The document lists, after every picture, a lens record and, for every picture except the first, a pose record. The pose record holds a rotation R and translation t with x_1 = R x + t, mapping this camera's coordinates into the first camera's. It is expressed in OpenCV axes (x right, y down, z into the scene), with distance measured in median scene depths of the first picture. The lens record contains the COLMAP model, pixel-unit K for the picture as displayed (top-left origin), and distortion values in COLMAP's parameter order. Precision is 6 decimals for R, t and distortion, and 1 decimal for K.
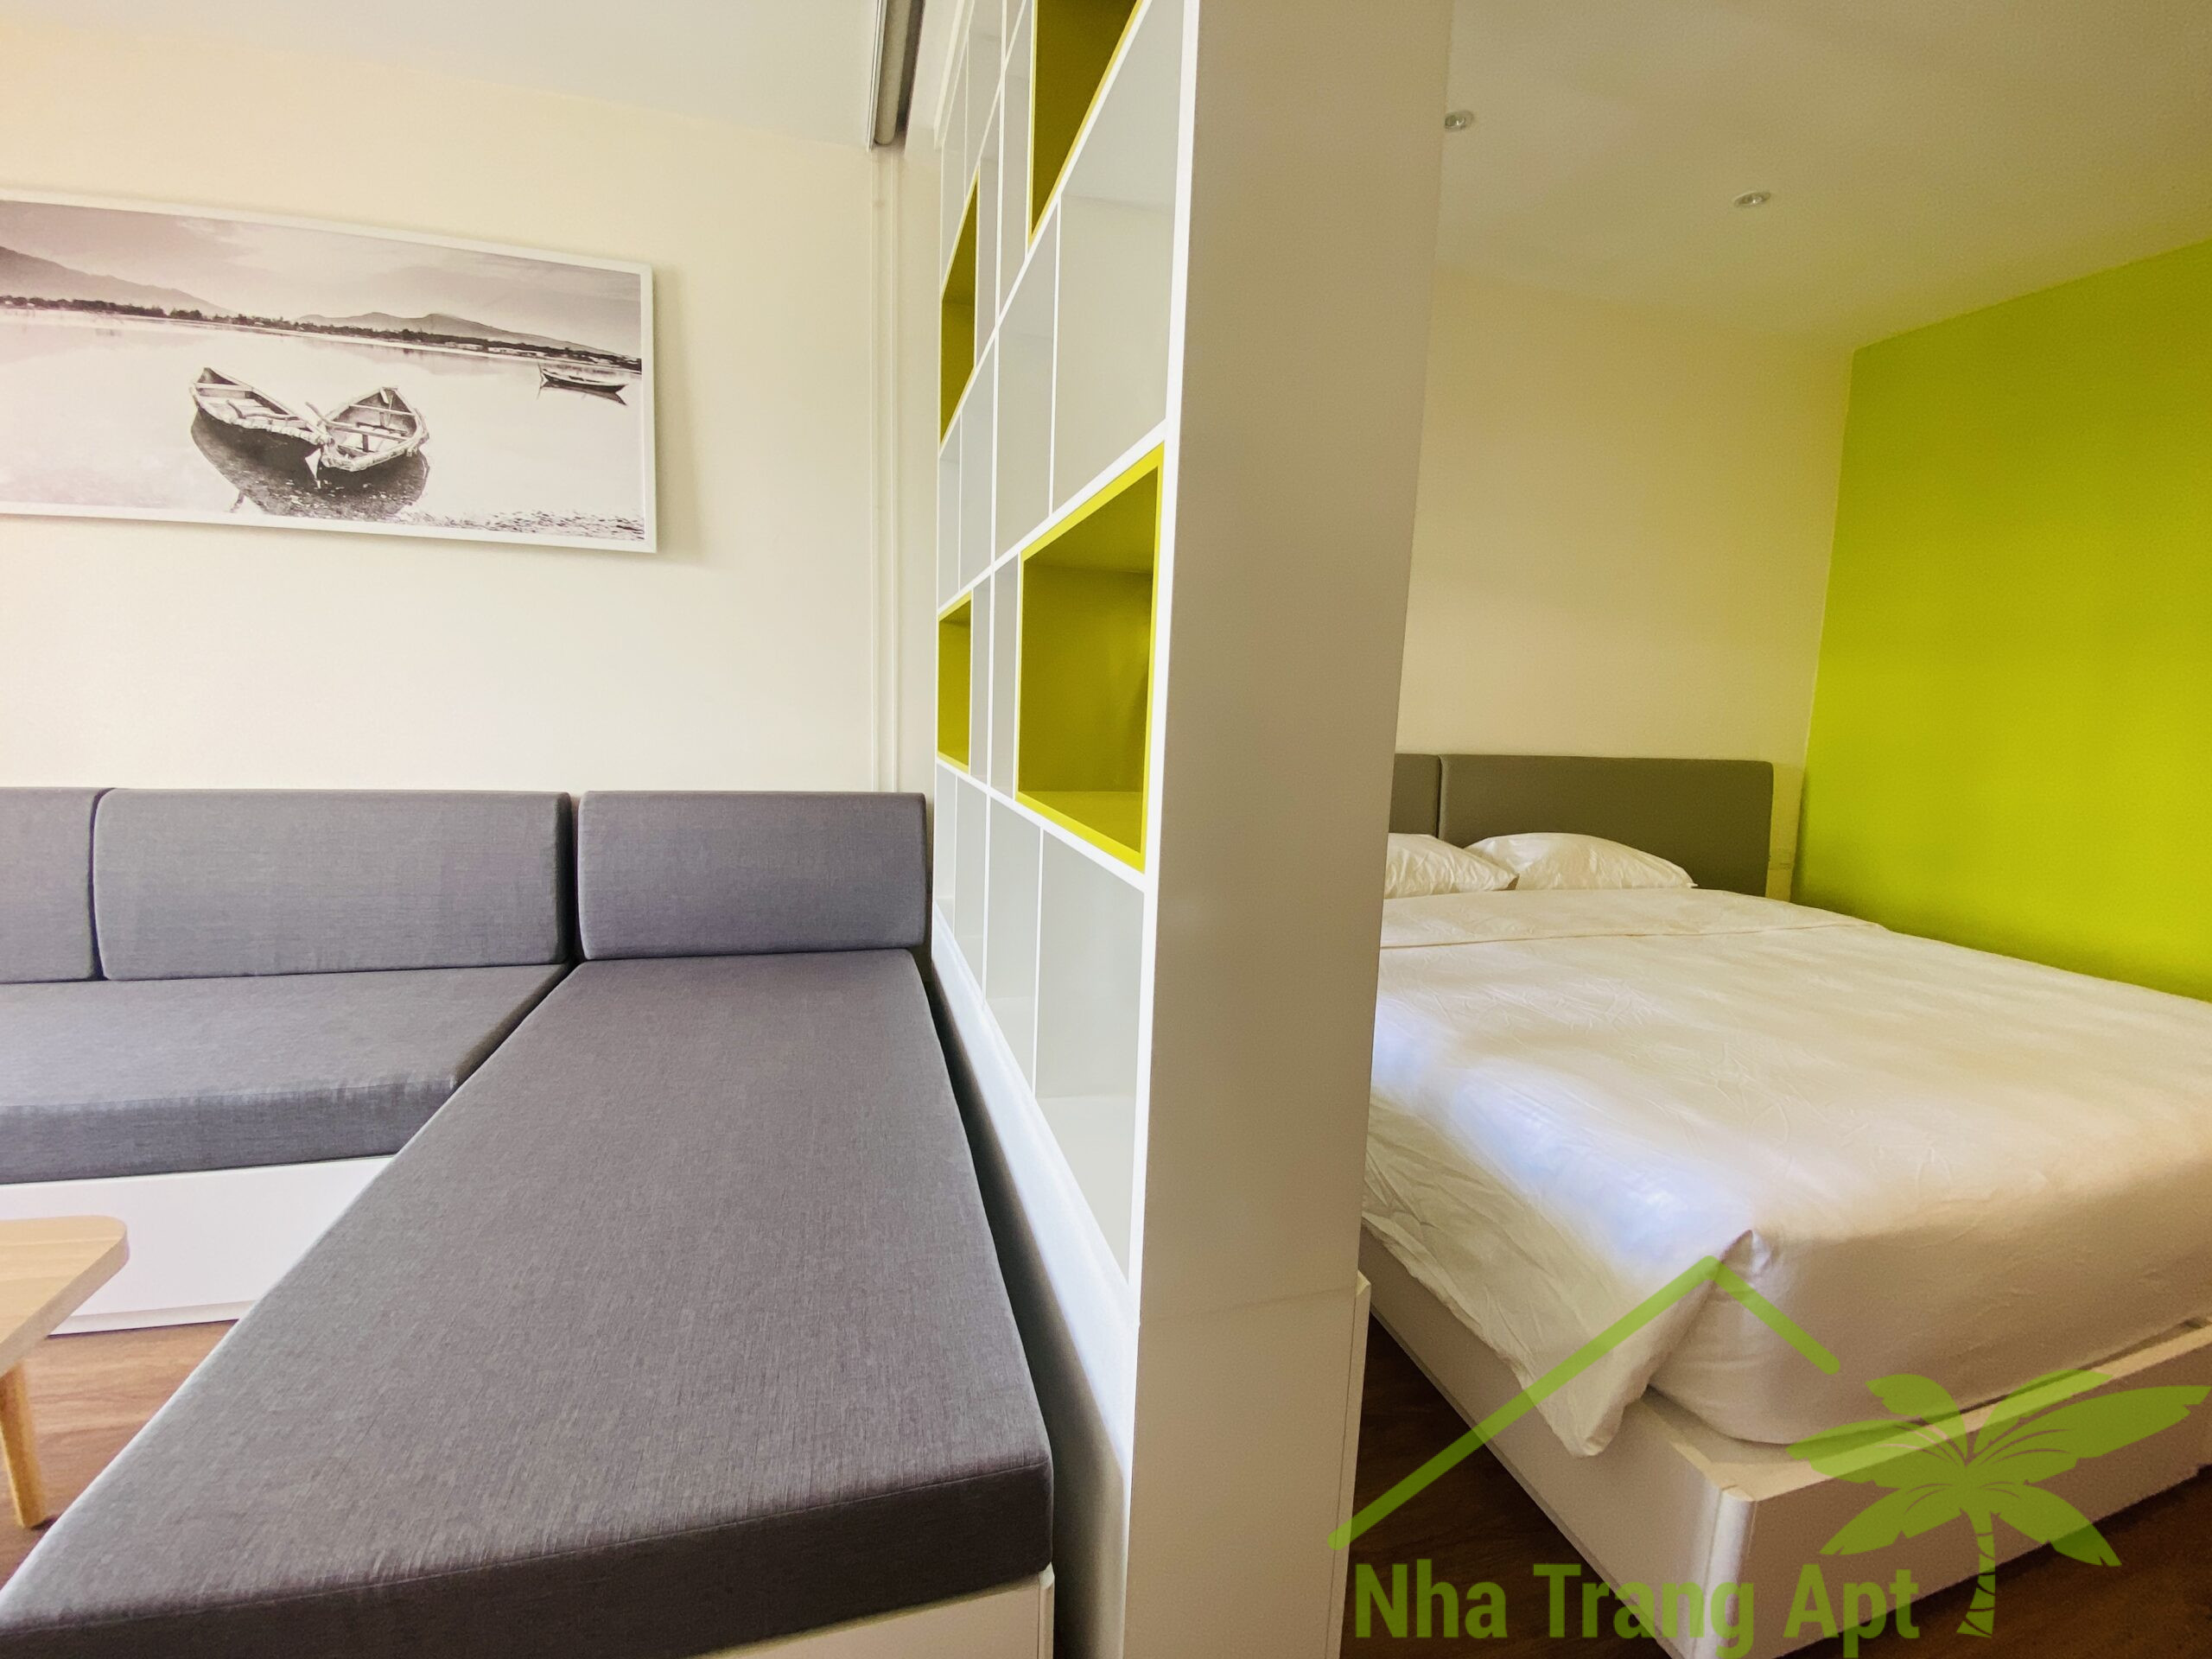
lens RADIAL K [[885.2, 0, 1096.8], [0, 885.2, 823.4], [0, 0, 1]] dist [-0.007107, -0.011450]
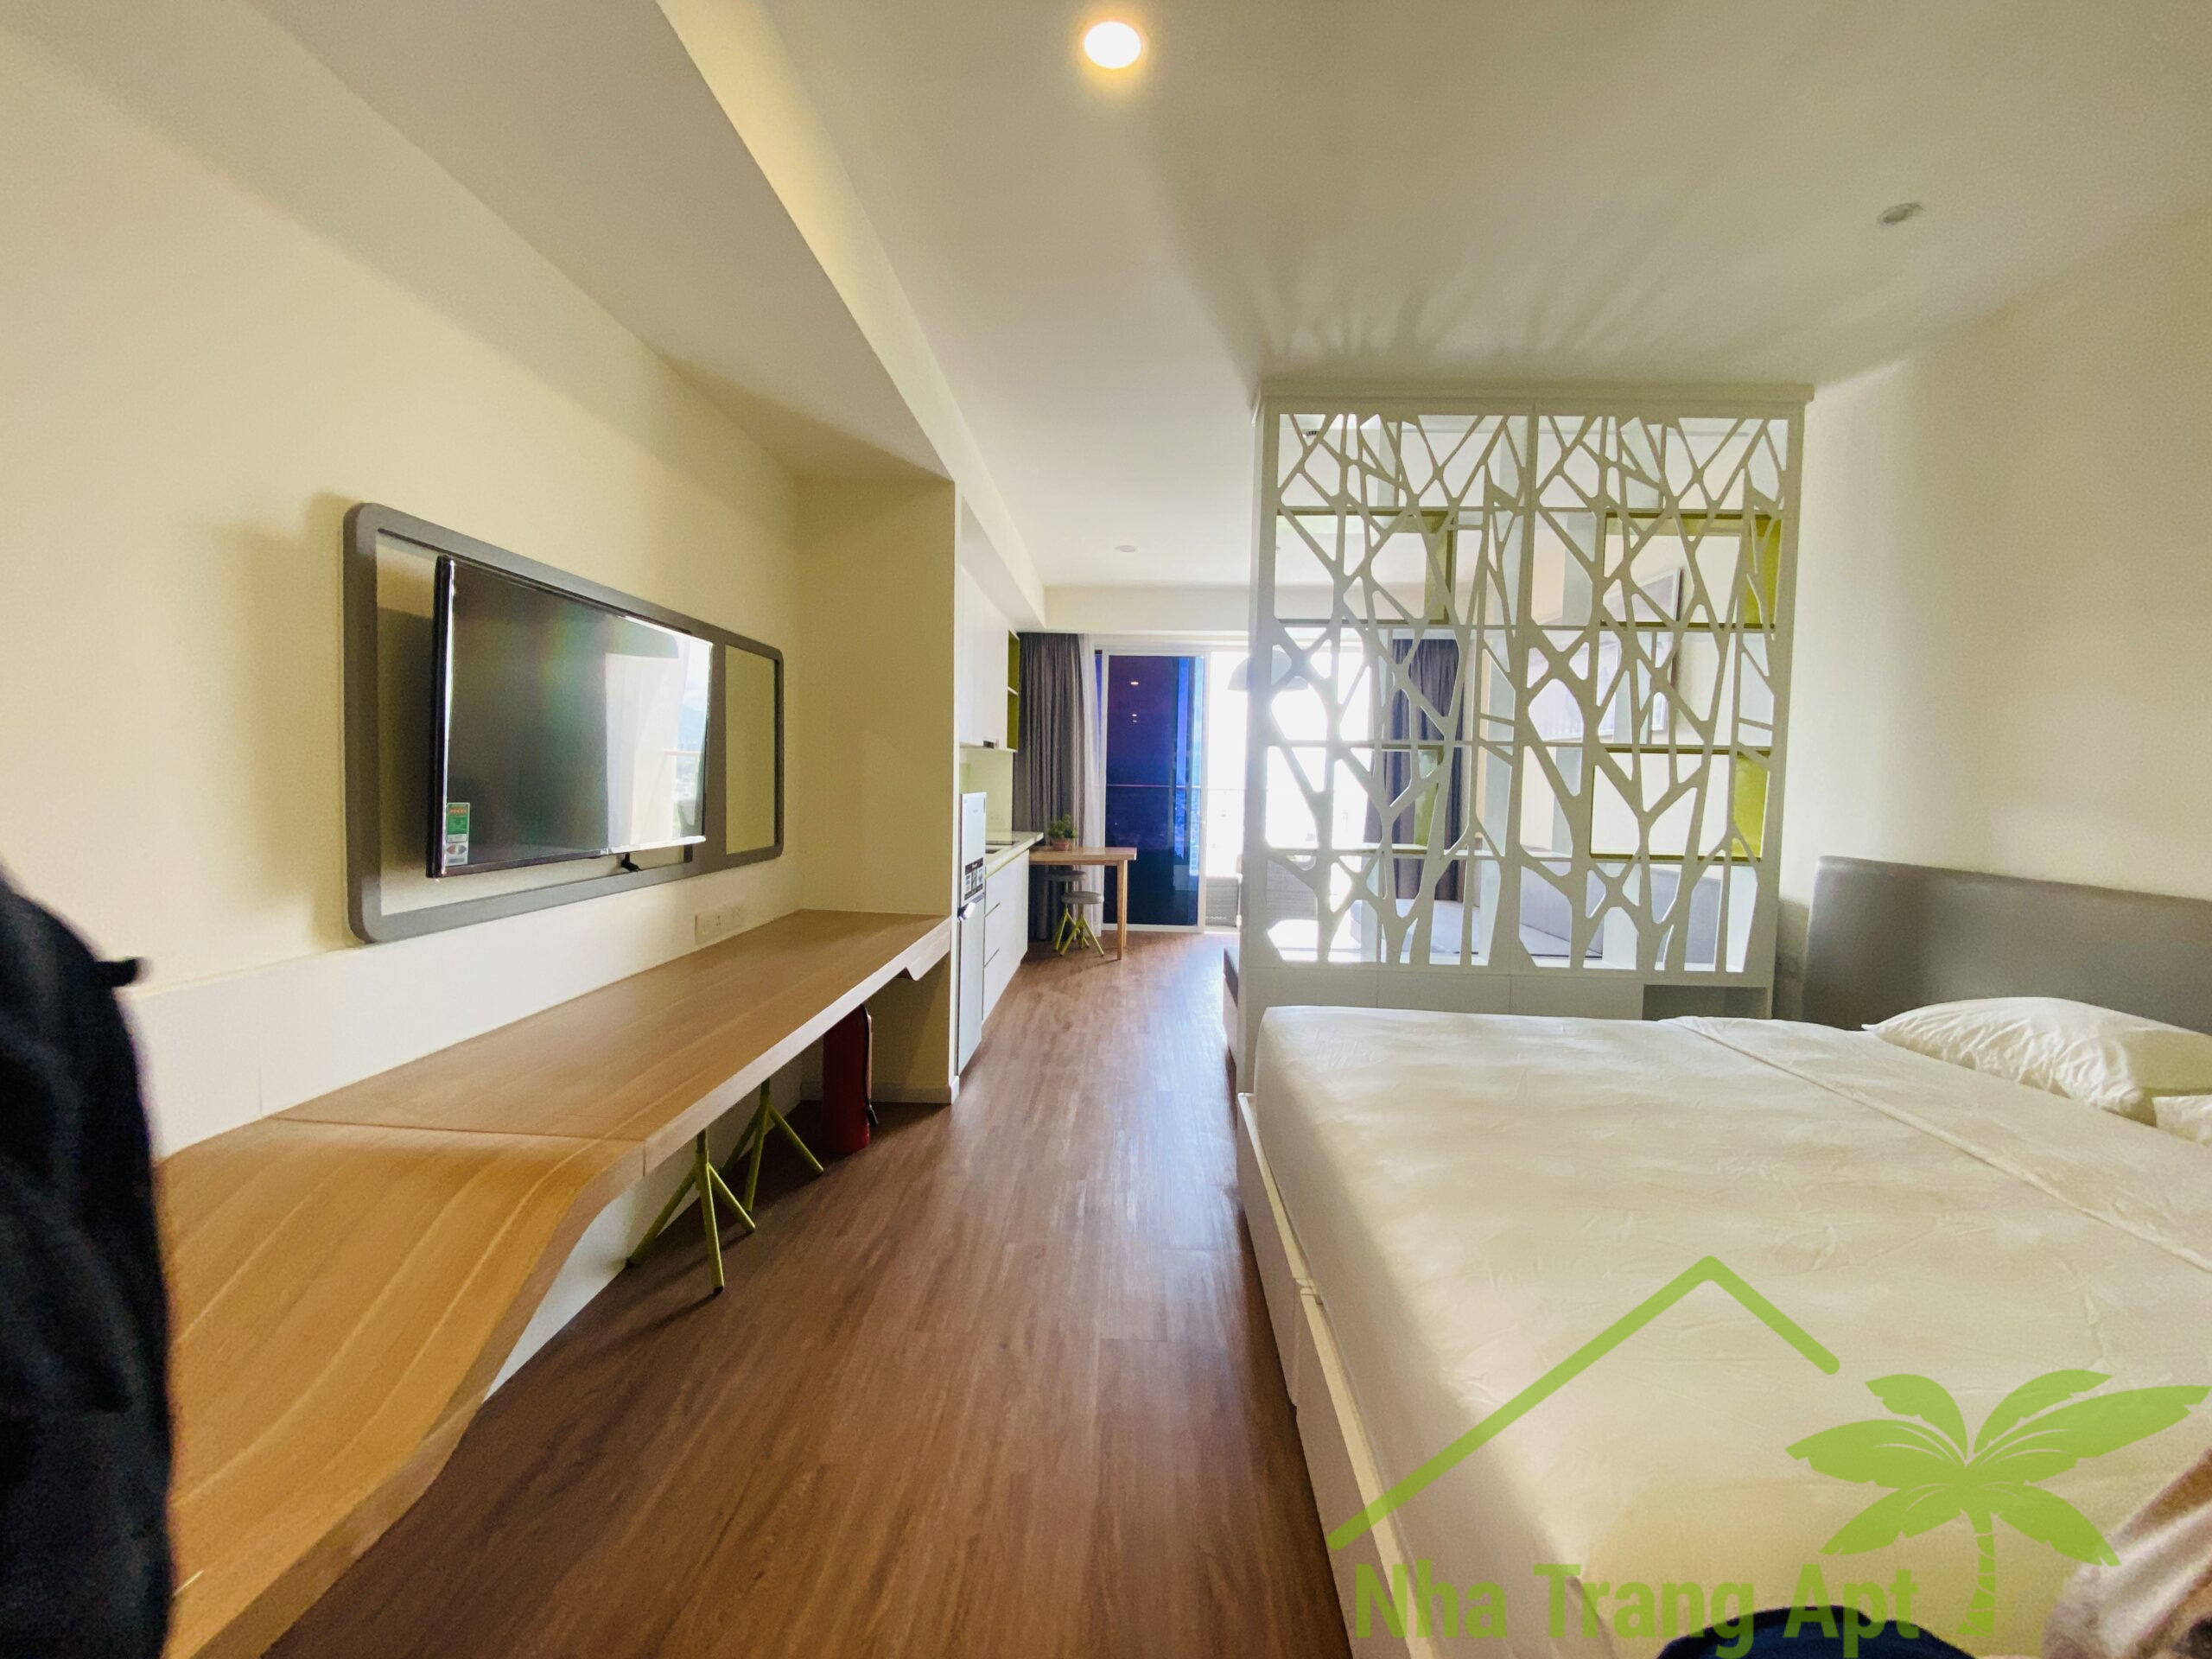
lens RADIAL K [[885.2, 0, 1096.8], [0, 885.2, 823.4], [0, 0, 1]] dist [-0.007107, -0.011450]
pose [[-0.324392, 0.006382, -0.945901, 1.579877], [-0.157686, 0.985620, 0.060728, -0.064250], [0.932687, 0.168855, -0.318721, 0.590826]]
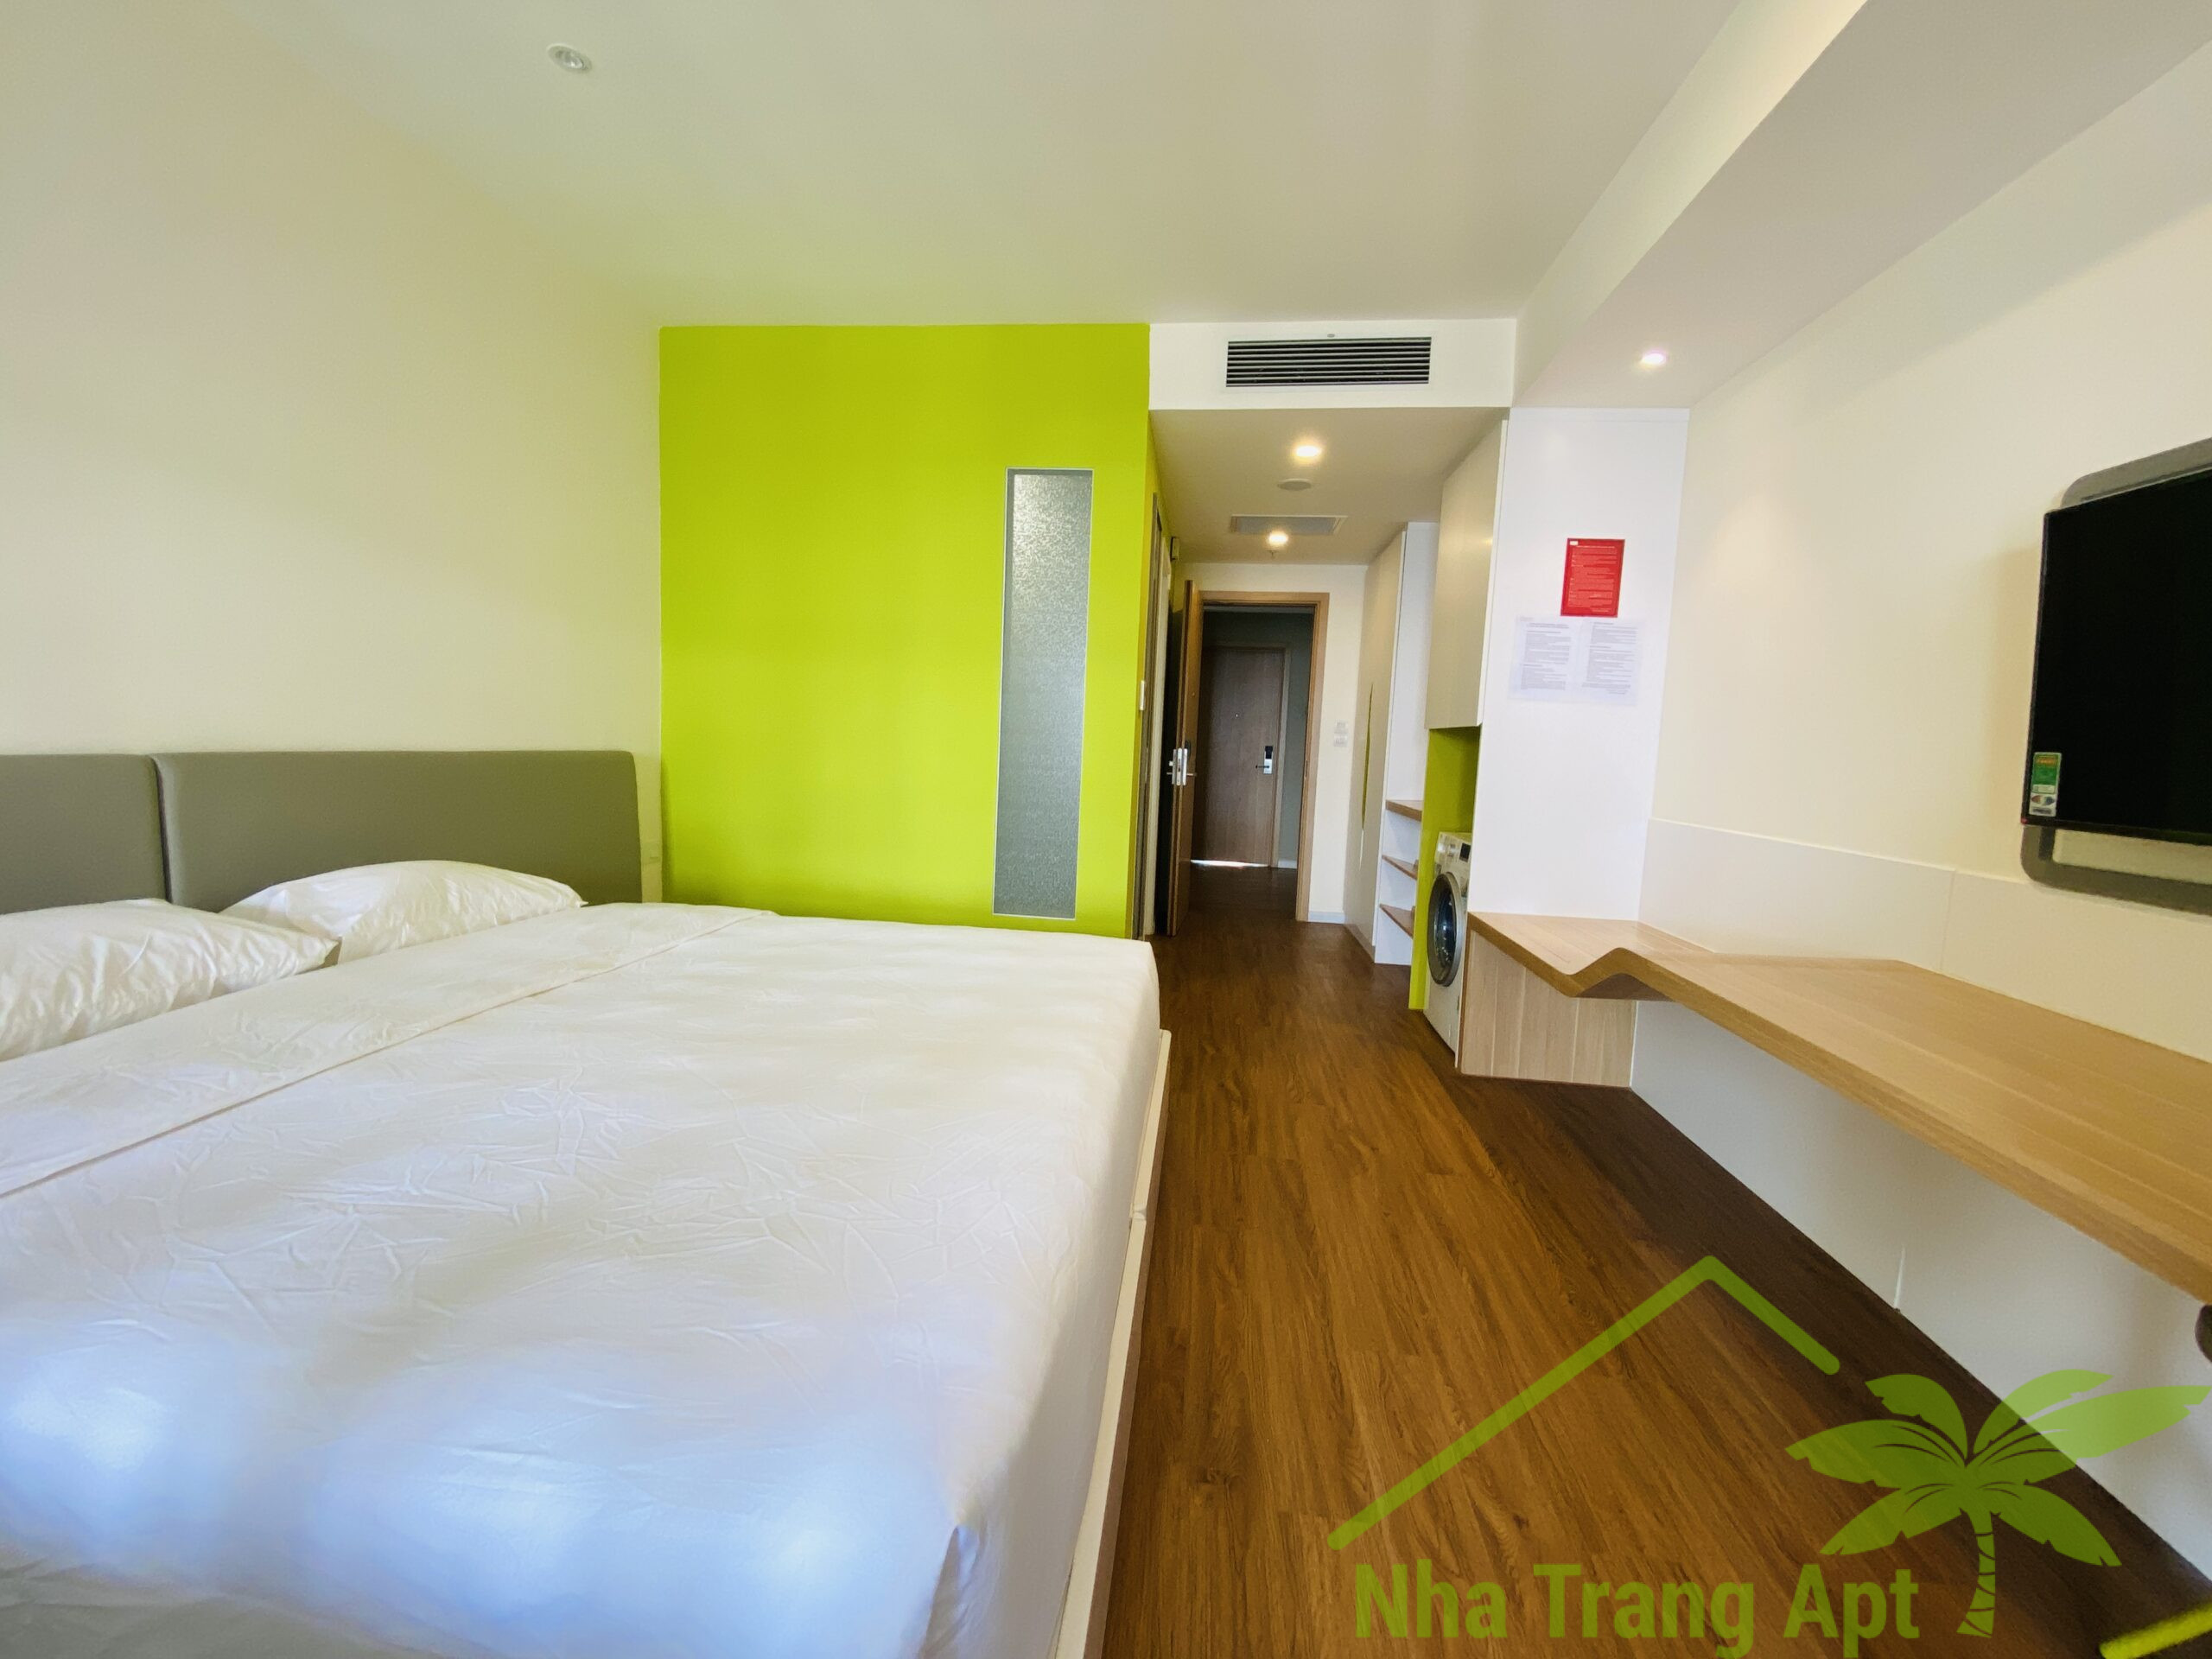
lens RADIAL K [[922.7, 0, 1102.5], [0, 922.7, 814.4], [0, 0, 1]] dist [0.000794, -0.015197]
pose [[0.387068, -0.091783, 0.917472, 0.117817], [0.095469, 0.993675, 0.059129, -0.021875], [-0.917096, 0.064703, 0.393382, 0.291872]]
